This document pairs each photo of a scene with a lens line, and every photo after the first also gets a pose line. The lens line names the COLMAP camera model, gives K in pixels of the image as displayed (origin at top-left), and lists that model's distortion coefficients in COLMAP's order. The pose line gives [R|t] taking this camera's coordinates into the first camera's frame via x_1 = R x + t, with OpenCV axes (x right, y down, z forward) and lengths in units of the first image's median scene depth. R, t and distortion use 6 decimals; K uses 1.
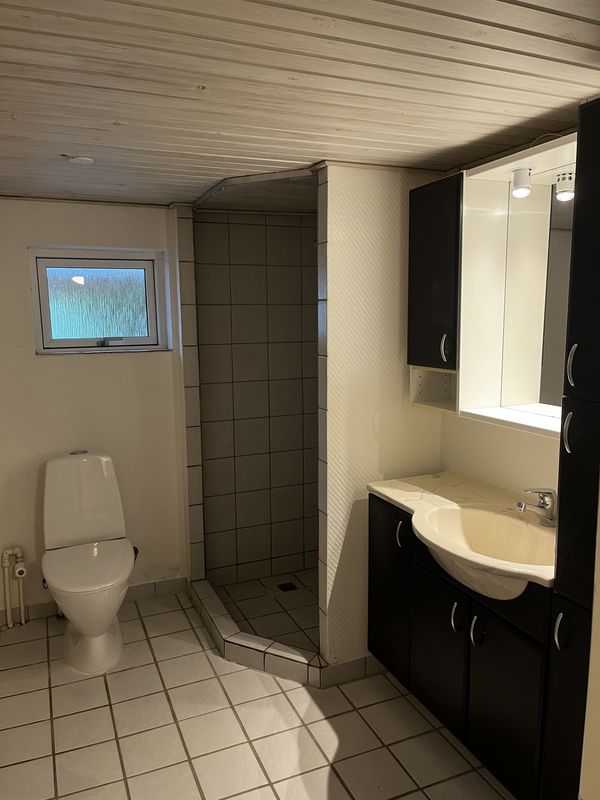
lens RADIAL K [[609.6, 0, 297.5], [0, 609.6, 400.8], [0, 0, 1]] dist [0.039692, 0.013156]
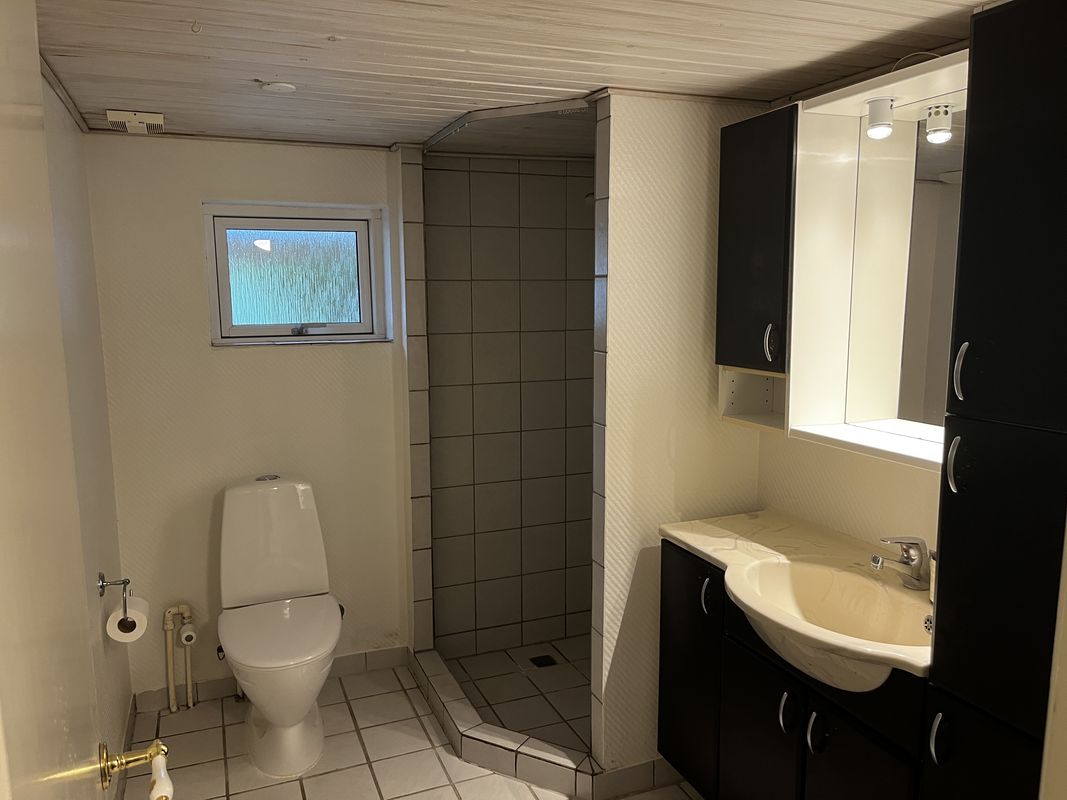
lens RADIAL K [[813.0, 0, 534.3], [0, 813.0, 401.9], [0, 0, 1]] dist [0.039692, 0.013156]
pose [[0.999847, 0.007986, -0.015587, -0.019960], [-0.008057, 0.999958, -0.004475, -0.006989], [0.015551, 0.004600, 0.999869, 0.013003]]
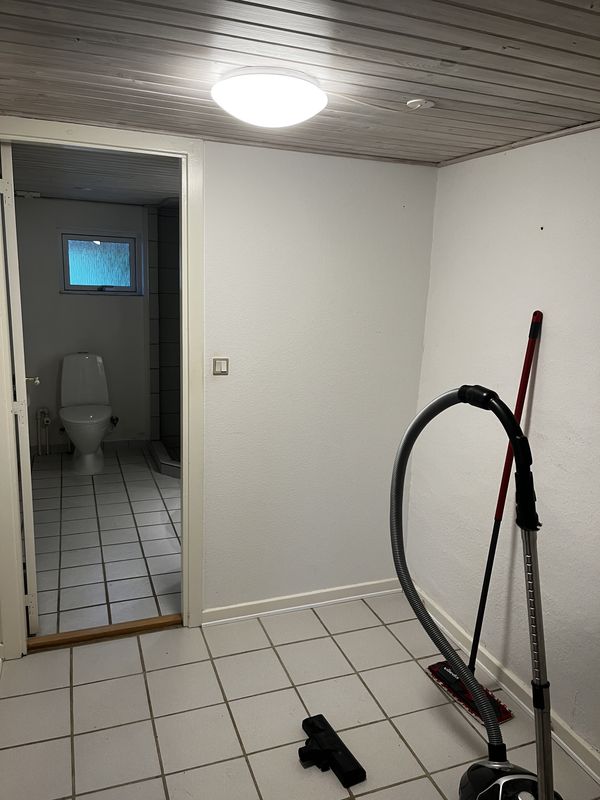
lens RADIAL K [[609.6, 0, 300.3], [0, 609.6, 400.0], [0, 0, 1]] dist [0.039692, 0.013156]
pose [[0.997694, 0.058643, -0.034160, 0.338848], [-0.056611, 0.996728, 0.057698, 0.091338], [0.037432, -0.055631, 0.997749, -0.740461]]
